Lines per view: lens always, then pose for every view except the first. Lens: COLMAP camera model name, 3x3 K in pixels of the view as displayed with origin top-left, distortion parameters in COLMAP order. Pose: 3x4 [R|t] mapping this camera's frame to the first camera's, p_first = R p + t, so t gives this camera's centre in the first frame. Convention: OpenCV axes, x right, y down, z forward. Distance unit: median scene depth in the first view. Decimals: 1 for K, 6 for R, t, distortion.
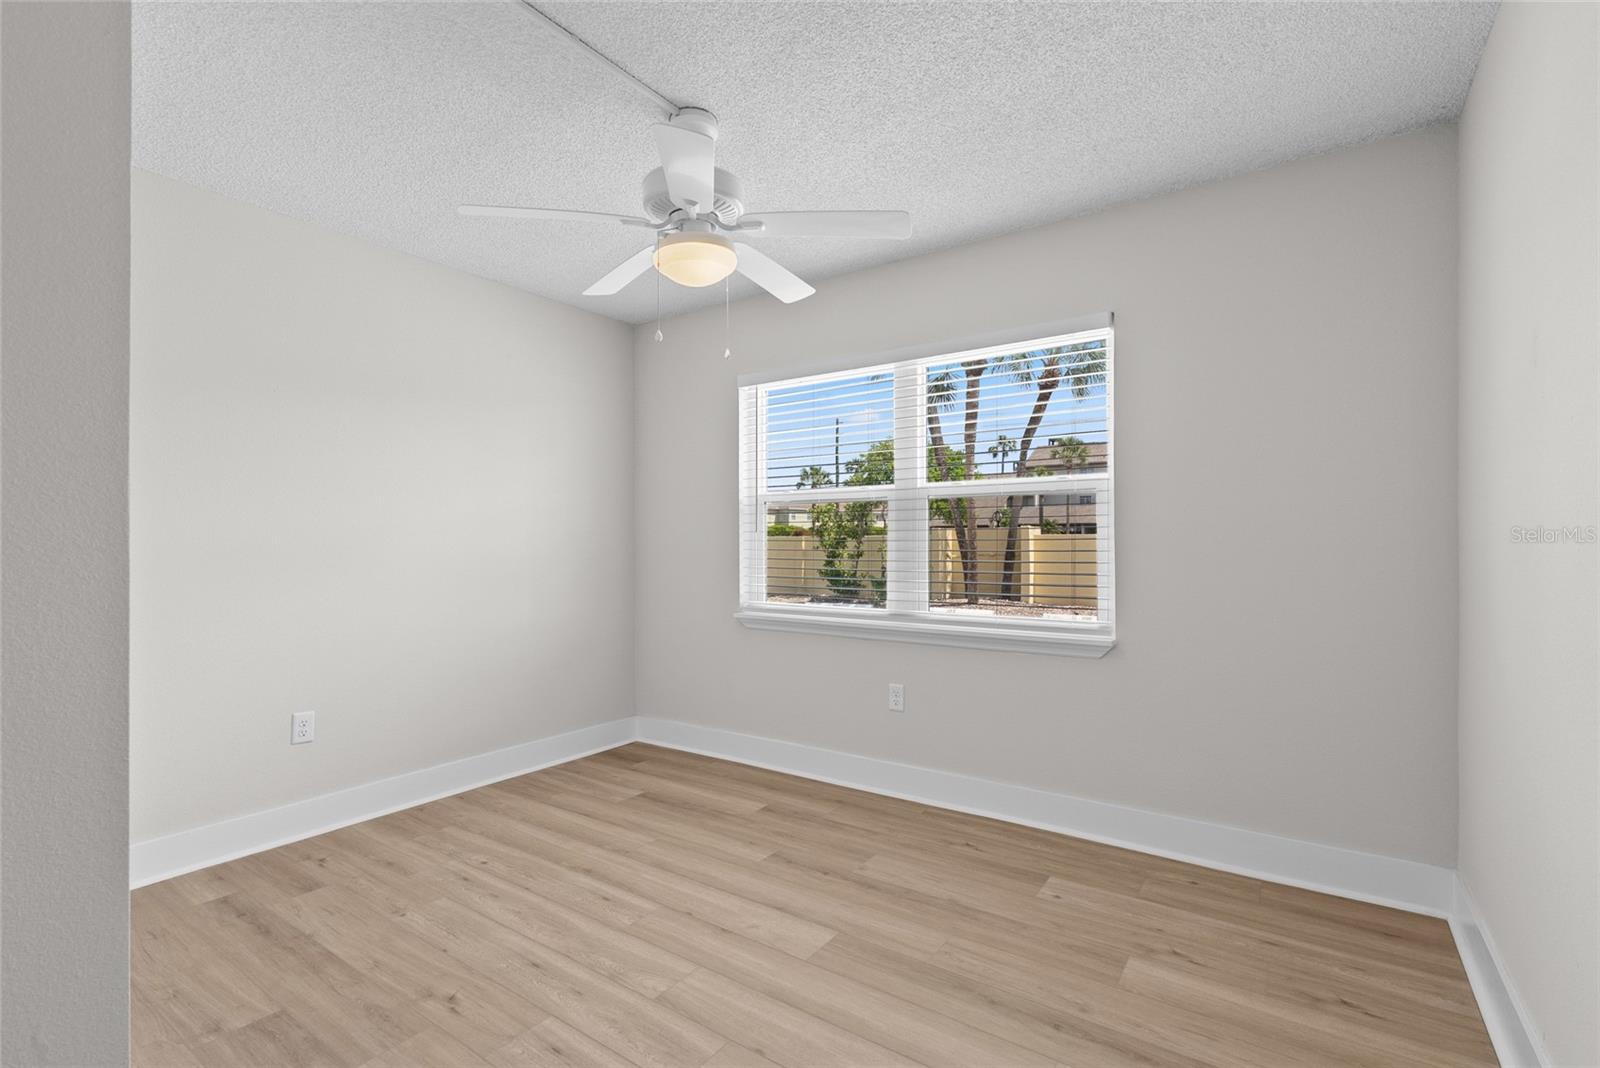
lens RADIAL K [[725.8, 0, 800.0], [0, 725.8, 534.0], [0, 0, 1]] dist [-0.002173, 0.000415]
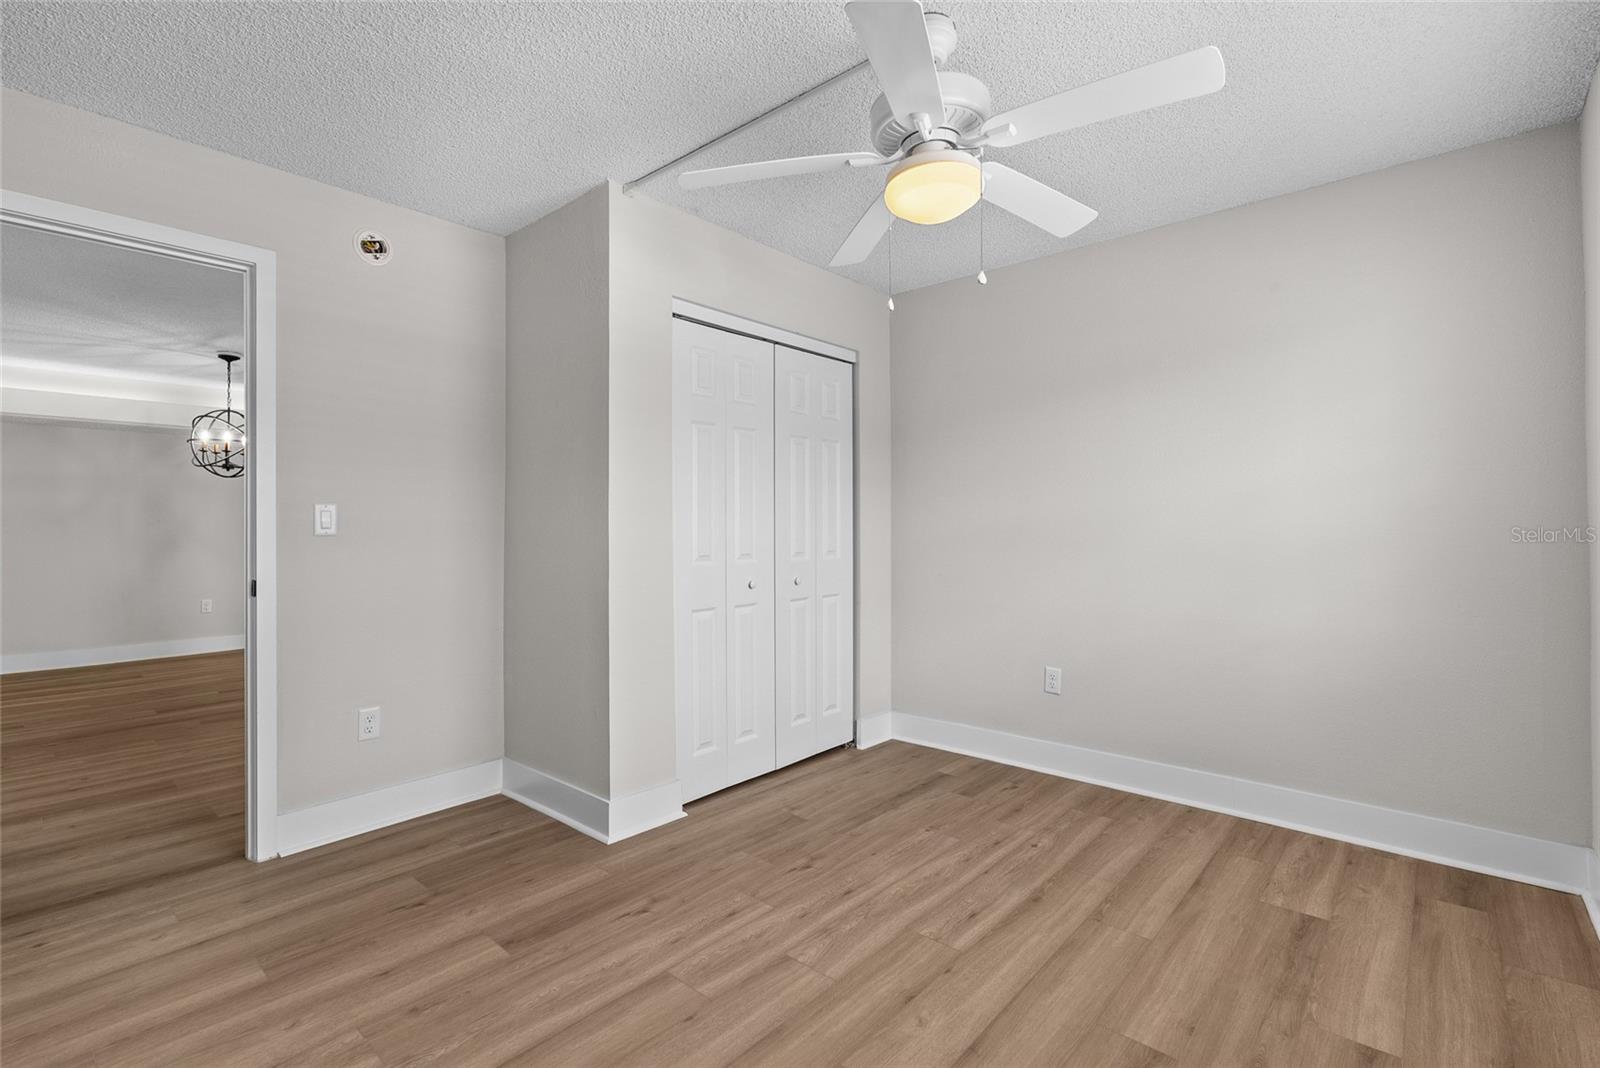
lens RADIAL K [[733.5, 0, 804.7], [0, 733.5, 518.0], [0, 0, 1]] dist [-0.001870, 0.000385]
pose [[-0.112089, -0.008811, -0.993659, 0.682436], [0.017053, 0.999796, -0.010789, 0.008857], [0.993552, -0.018154, -0.111916, 0.907647]]
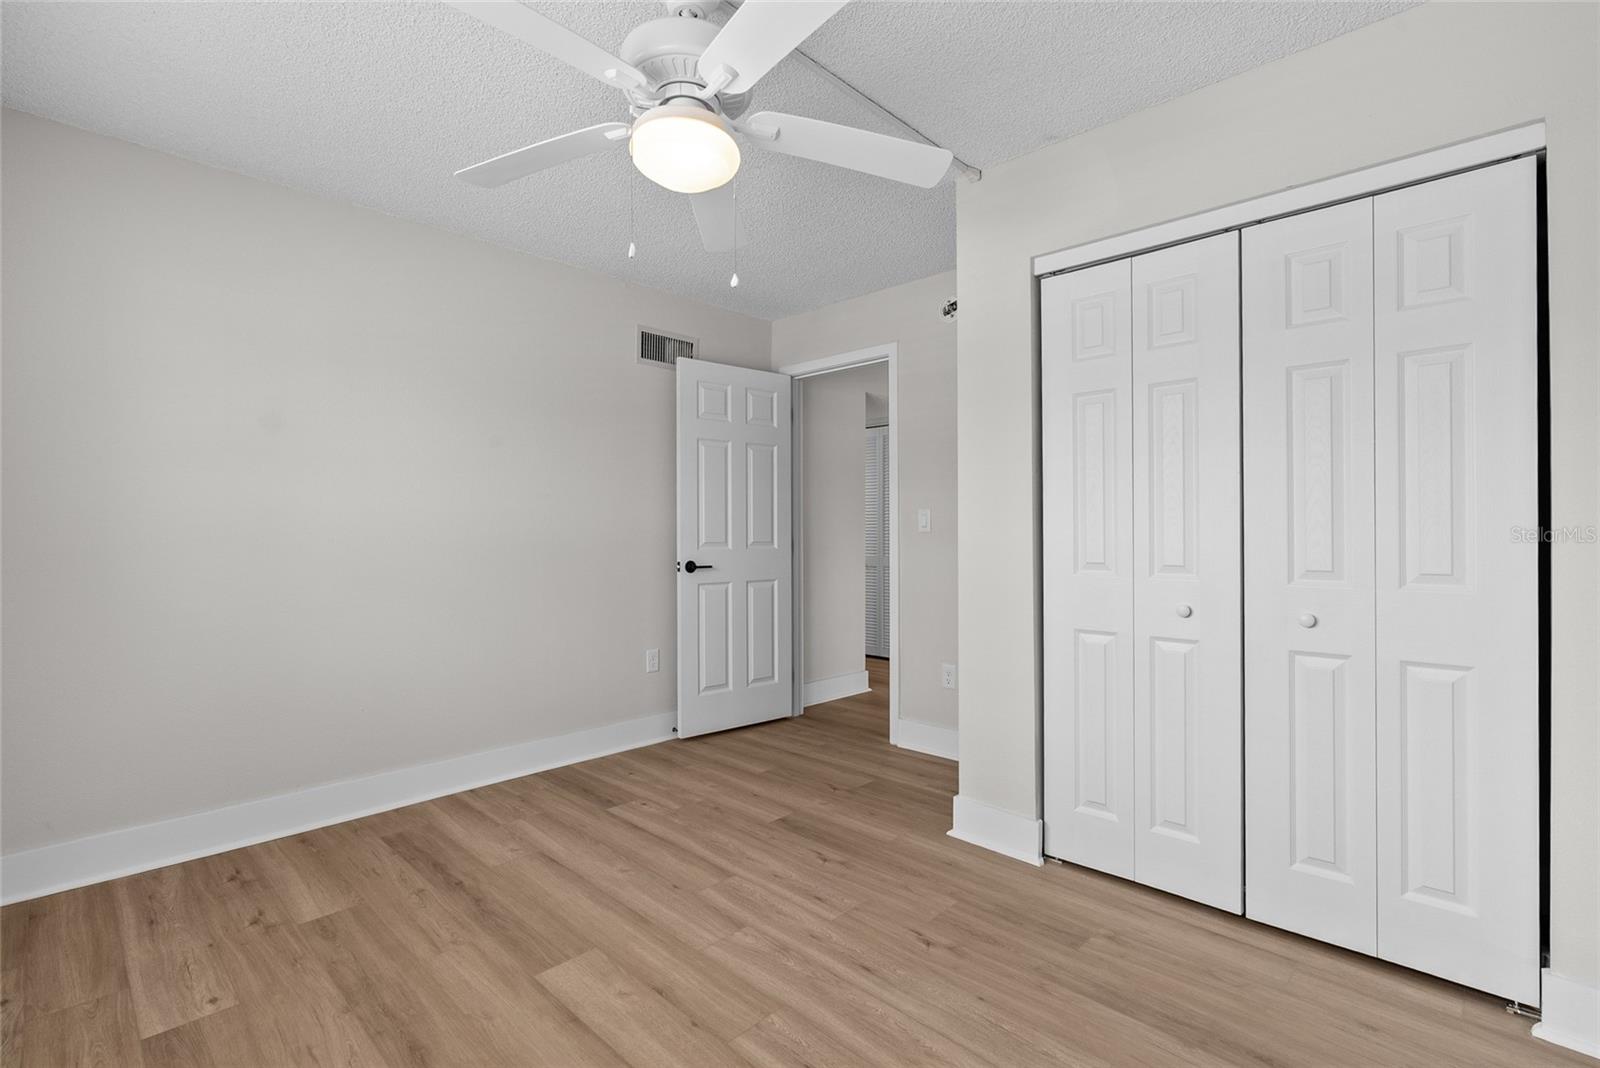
lens RADIAL K [[739.0, 0, 789.5], [0, 739.0, 529.1], [0, 0, 1]] dist [-0.001772, 0.000029]
pose [[-0.985601, 0.003198, 0.169057, -0.364756], [0.001016, 0.999915, -0.012992, 0.025444], [-0.169084, -0.012634, -0.985521, 1.674891]]
